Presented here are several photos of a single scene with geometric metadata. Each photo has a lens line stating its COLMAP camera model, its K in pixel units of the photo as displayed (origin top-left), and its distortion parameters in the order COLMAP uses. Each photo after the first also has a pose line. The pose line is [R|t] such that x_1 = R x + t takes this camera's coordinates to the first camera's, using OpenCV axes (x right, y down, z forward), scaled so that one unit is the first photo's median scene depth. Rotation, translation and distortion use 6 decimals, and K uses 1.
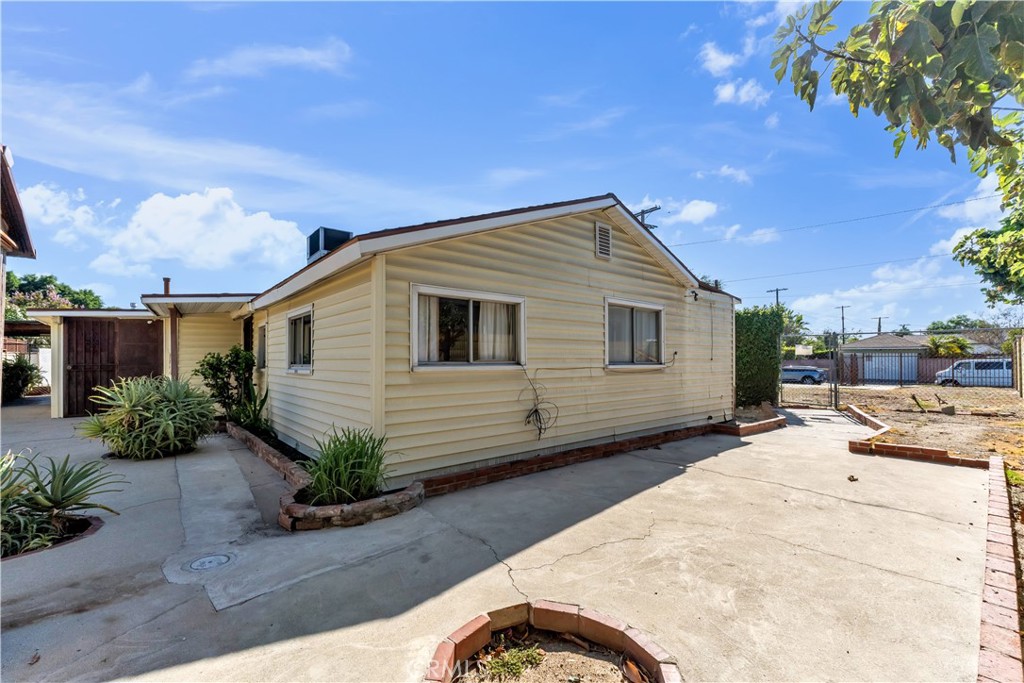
lens RADIAL K [[433.6, 0, 514.0], [0, 433.6, 350.1], [0, 0, 1]] dist [0.003522, 0.000422]
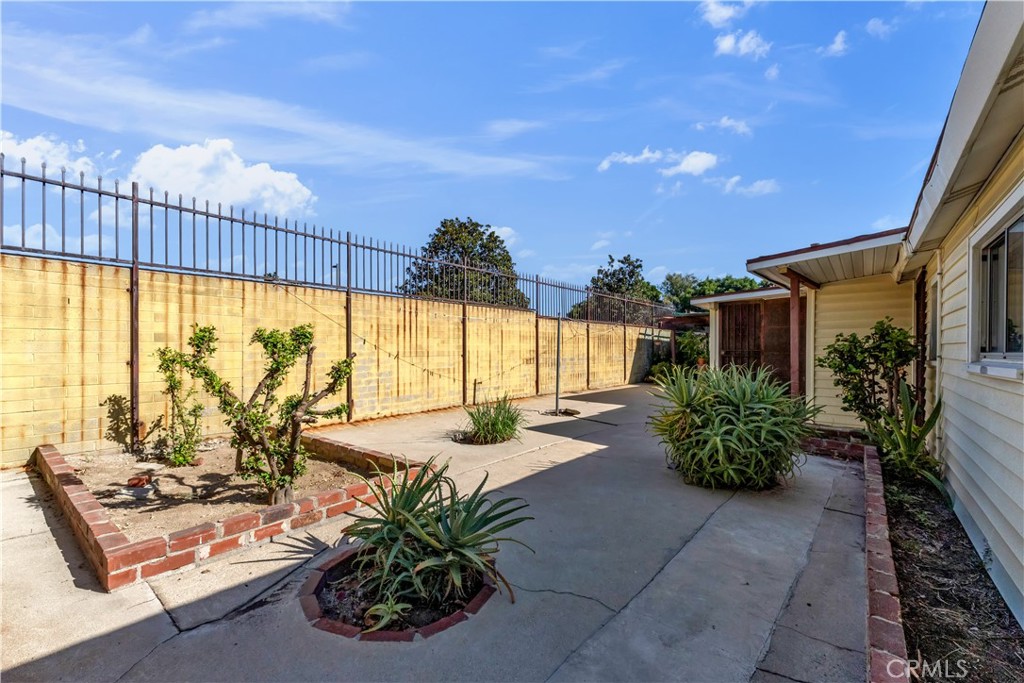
lens RADIAL K [[433.6, 0, 513.3], [0, 433.6, 346.6], [0, 0, 1]] dist [0.003522, 0.000422]
pose [[0.187867, 0.004390, -0.982185, -0.149457], [0.012869, 0.999893, 0.006930, 0.015233], [0.982110, -0.013942, 0.187791, 0.390908]]
